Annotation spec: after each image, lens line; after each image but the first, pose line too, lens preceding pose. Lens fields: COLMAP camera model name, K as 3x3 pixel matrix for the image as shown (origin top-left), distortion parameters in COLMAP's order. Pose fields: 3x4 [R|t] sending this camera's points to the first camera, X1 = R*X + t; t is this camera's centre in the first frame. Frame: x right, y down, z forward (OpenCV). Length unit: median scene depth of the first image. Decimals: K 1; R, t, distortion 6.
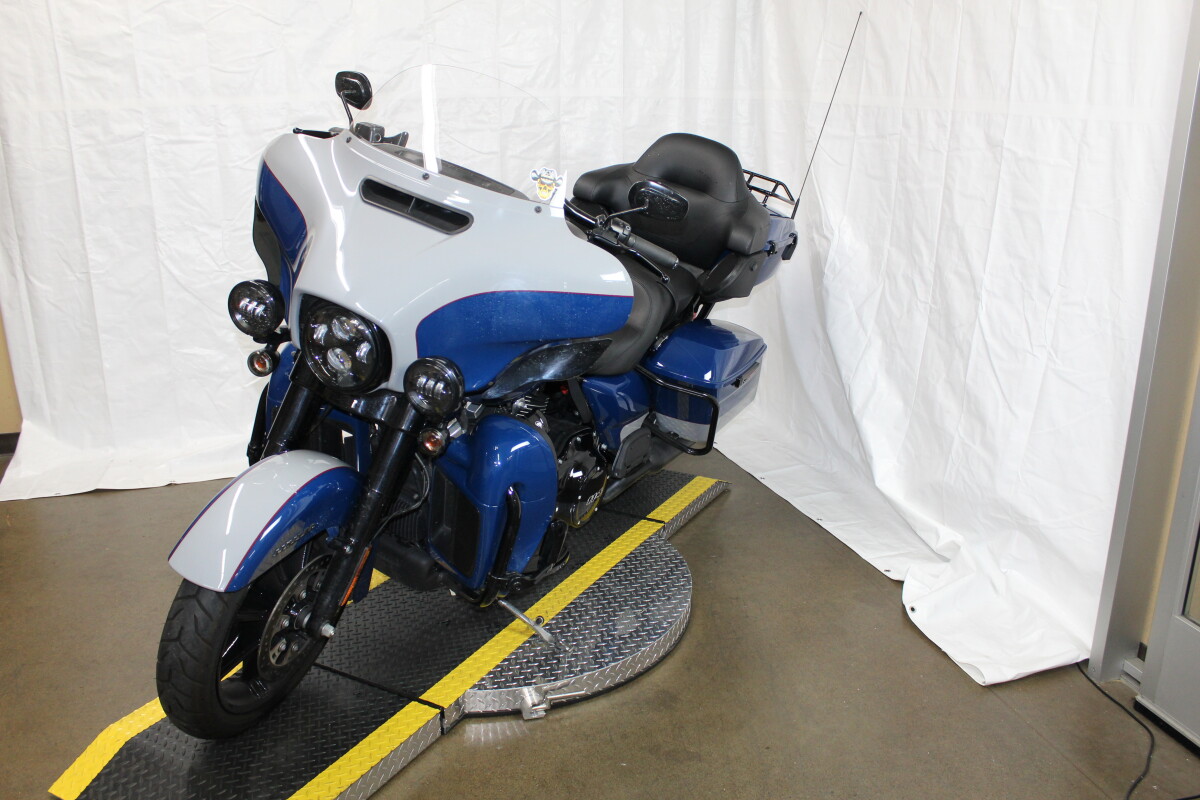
lens RADIAL K [[1030.9, 0, 600.0], [0, 1030.9, 400.0], [0, 0, 1]] dist [-0.166048, 0.147567]
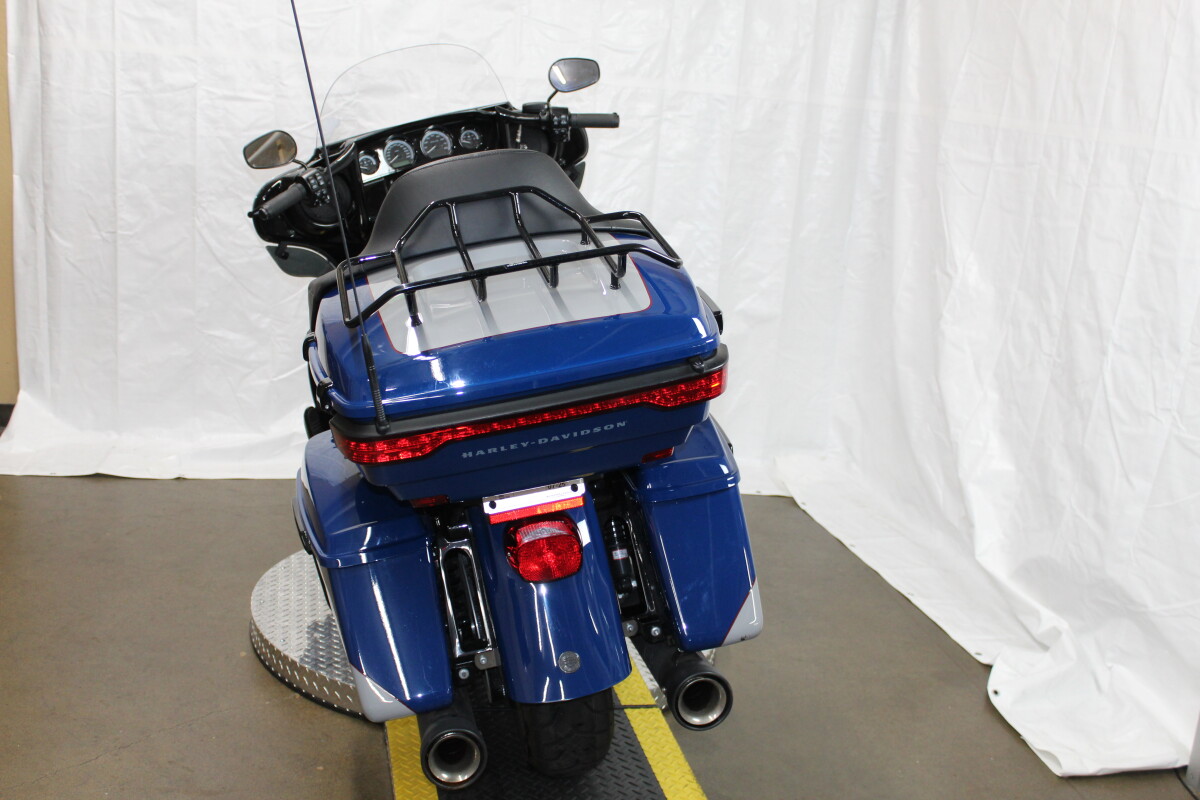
lens RADIAL K [[1343.8, 0, 598.8], [0, 1343.8, 394.7], [0, 0, 1]] dist [-0.116024, 0.134150]
pose [[0.992008, 0.102877, -0.073056, 0.018932], [-0.107275, 0.992474, -0.059057, 0.044857], [0.066431, 0.066423, 0.995578, -0.161384]]
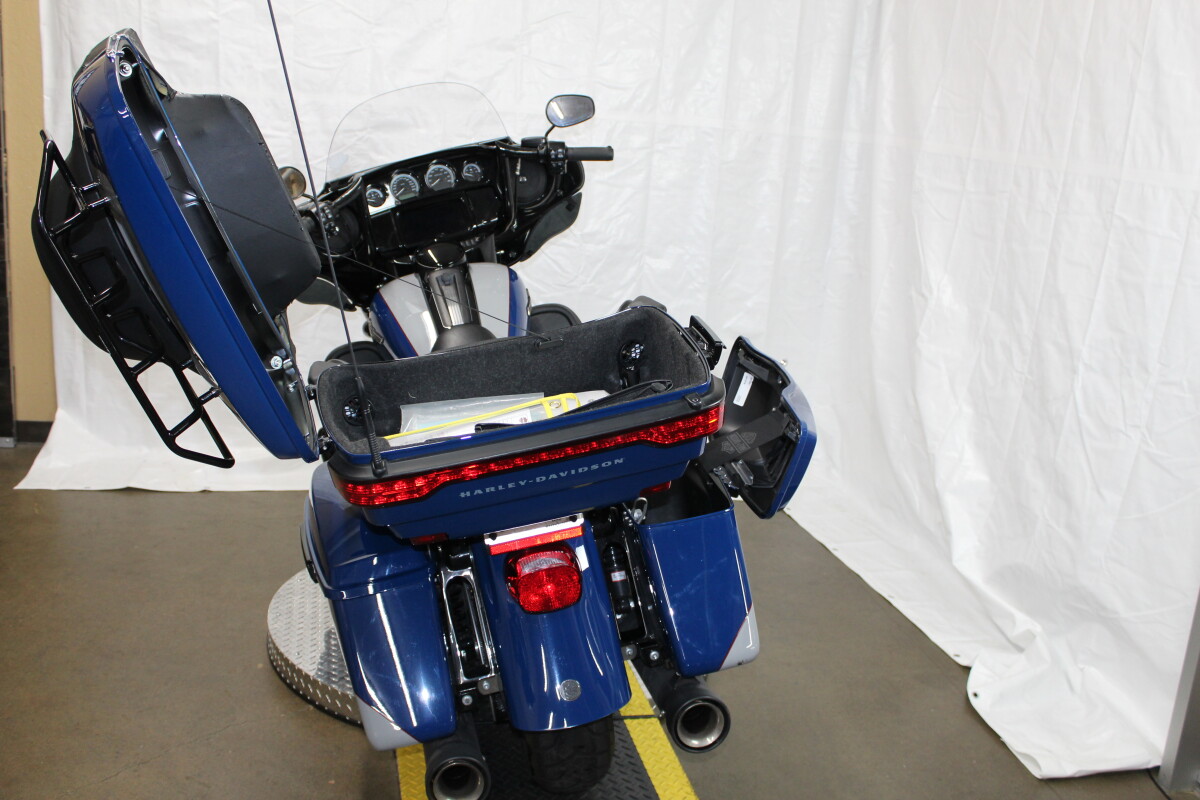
lens RADIAL K [[1199.7, 0, 600.5], [0, 1199.7, 395.6], [0, 0, 1]] dist [-0.149850, 0.163194]
pose [[0.993025, 0.095467, -0.069186, 0.012034], [-0.099517, 0.993364, -0.057661, 0.024439], [0.063222, 0.064144, 0.995936, -0.099705]]
